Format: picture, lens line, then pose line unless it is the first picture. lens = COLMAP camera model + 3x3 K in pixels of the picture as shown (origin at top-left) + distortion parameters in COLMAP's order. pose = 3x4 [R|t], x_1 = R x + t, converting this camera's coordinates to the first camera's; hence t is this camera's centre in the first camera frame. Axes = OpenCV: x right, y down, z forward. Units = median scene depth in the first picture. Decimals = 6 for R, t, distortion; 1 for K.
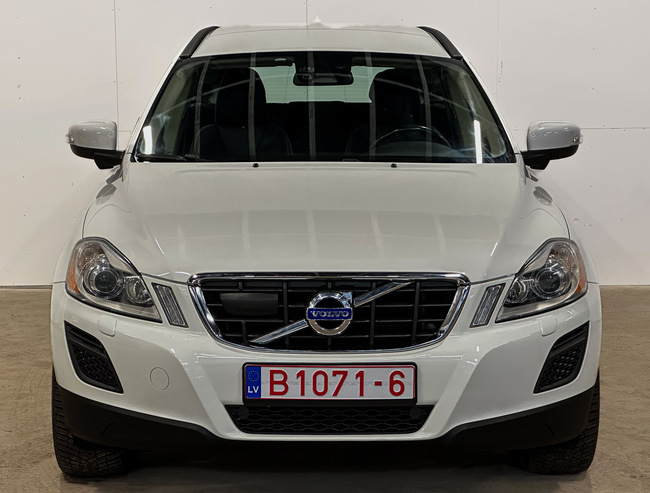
lens RADIAL K [[1520.3, 0, 324.8], [0, 1520.3, 245.4], [0, 0, 1]] dist [-0.118452, 0.000000]
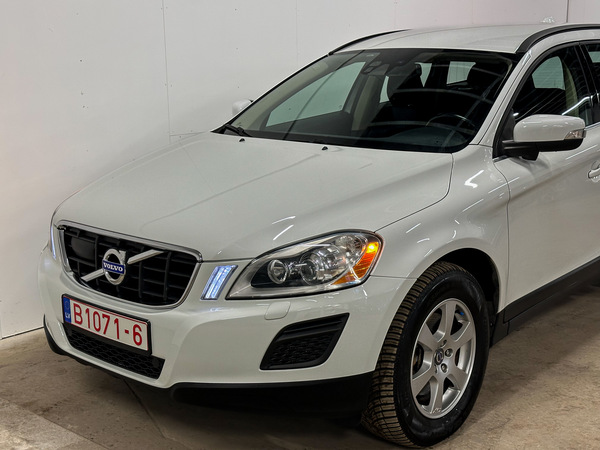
lens RADIAL K [[851.8, 0, 295.8], [0, 851.8, 220.6], [0, 0, 1]] dist [0.120252, 0.000000]
pose [[0.734395, 0.132006, -0.665761, 0.569218], [-0.080907, 0.990936, 0.107234, -0.078738], [0.673883, -0.024887, 0.738419, 0.588884]]
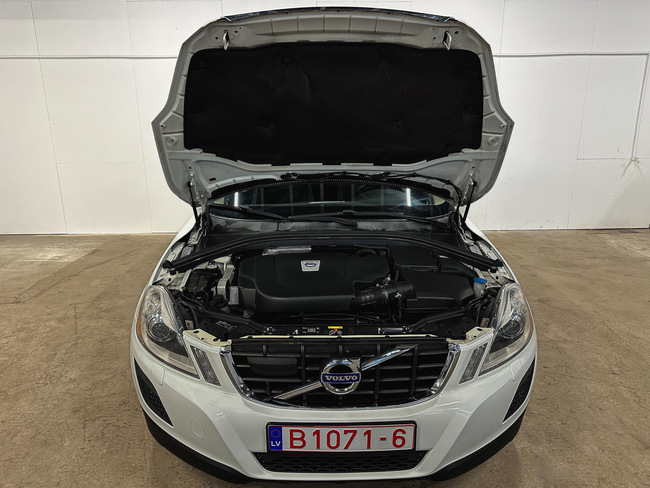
lens RADIAL K [[458.6, 0, 320.4], [0, 458.6, 239.9], [0, 0, 1]] dist [0.091906, -0.012855]
pose [[0.999983, -0.003033, -0.005008, -0.010504], [0.003837, 0.985578, 0.169180, -0.118913], [0.004423, -0.169196, 0.985572, 0.670070]]
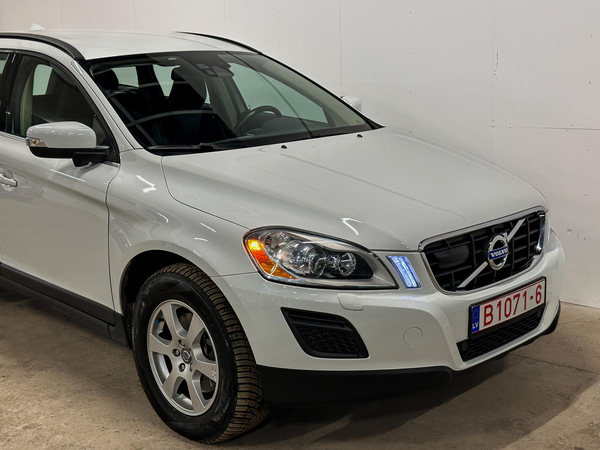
lens RADIAL K [[851.8, 0, 299.5], [0, 851.8, 229.8], [0, 0, 1]] dist [0.120252, 0.000000]
pose [[0.728977, -0.174447, 0.661937, -0.591650], [0.121472, 0.984603, 0.125707, -0.084481], [-0.673674, -0.011230, 0.738943, 0.582021]]
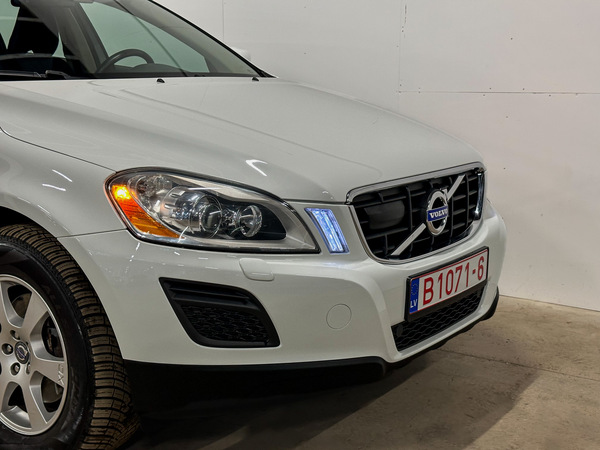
lens RADIAL K [[851.8, 0, 302.7], [0, 851.8, 229.2], [0, 0, 1]] dist [0.120252, 0.000000]
pose [[0.612832, -0.155590, 0.774744, -0.491572], [0.093369, 0.987814, 0.124525, -0.023245], [-0.784678, -0.003976, 0.619891, 0.720671]]
